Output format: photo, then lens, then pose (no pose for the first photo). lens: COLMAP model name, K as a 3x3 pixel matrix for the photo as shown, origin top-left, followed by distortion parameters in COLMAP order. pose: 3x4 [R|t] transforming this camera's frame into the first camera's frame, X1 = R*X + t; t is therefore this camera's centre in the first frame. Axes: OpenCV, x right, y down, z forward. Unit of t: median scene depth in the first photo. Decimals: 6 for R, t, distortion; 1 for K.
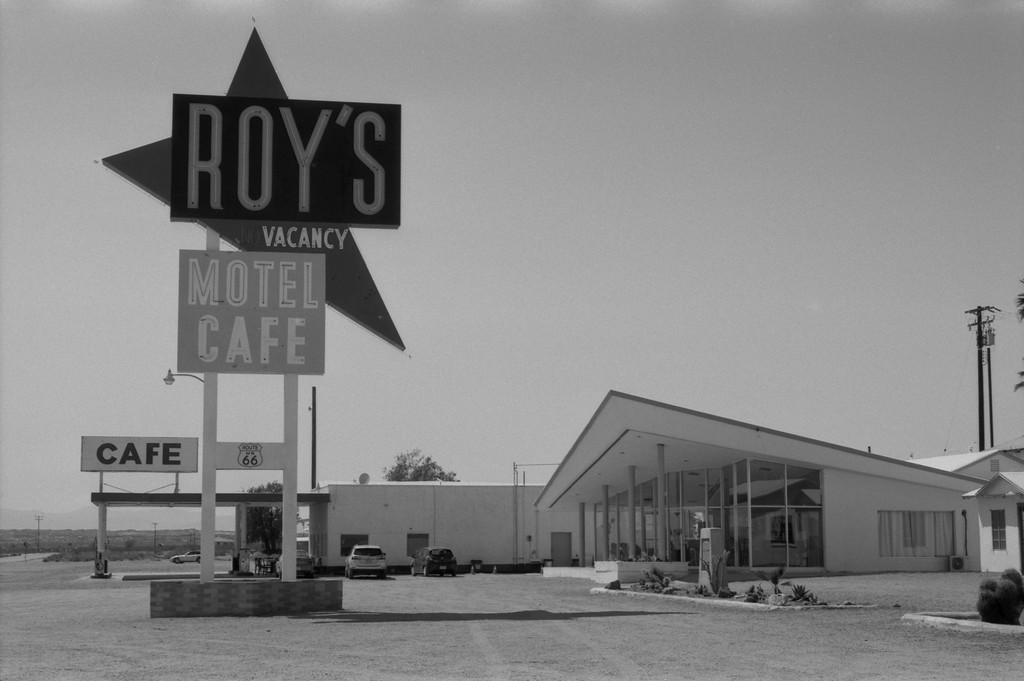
lens RADIAL K [[1790.8, 0, 512.0], [0, 1790.8, 346.2], [0, 0, 1]] dist [0.054374, 0.000000]
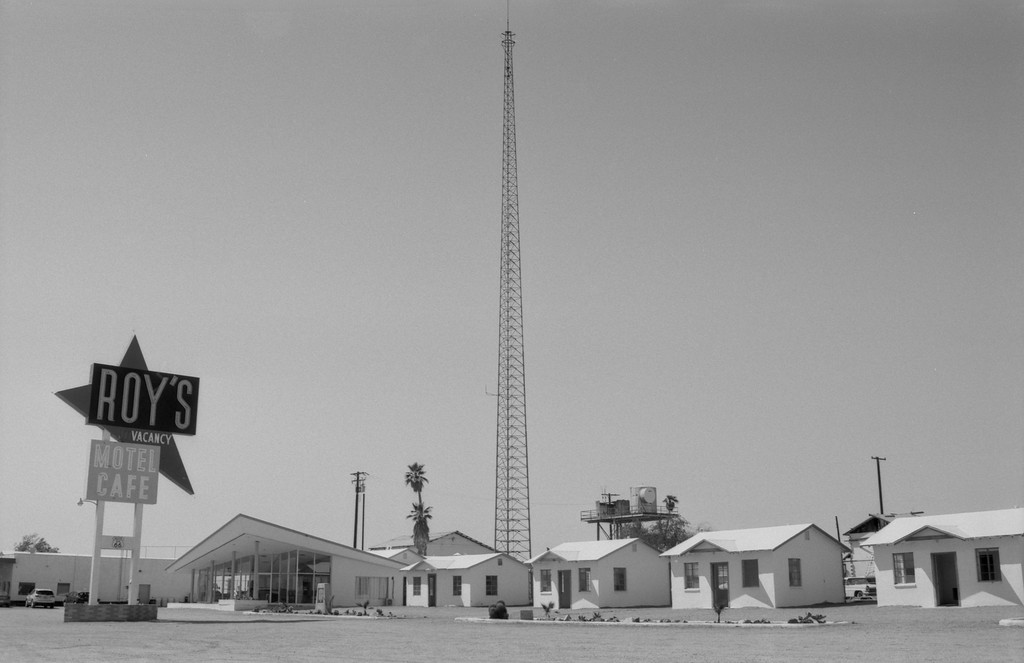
lens RADIAL K [[1027.5, 0, 512.6], [0, 1027.5, 329.4], [0, 0, 1]] dist [-0.085000, 0.000000]
pose [[0.892422, 0.117350, 0.435673, -0.267934], [-0.052208, 0.985957, -0.158628, -0.019284], [-0.448170, 0.118818, 0.886017, -0.247896]]
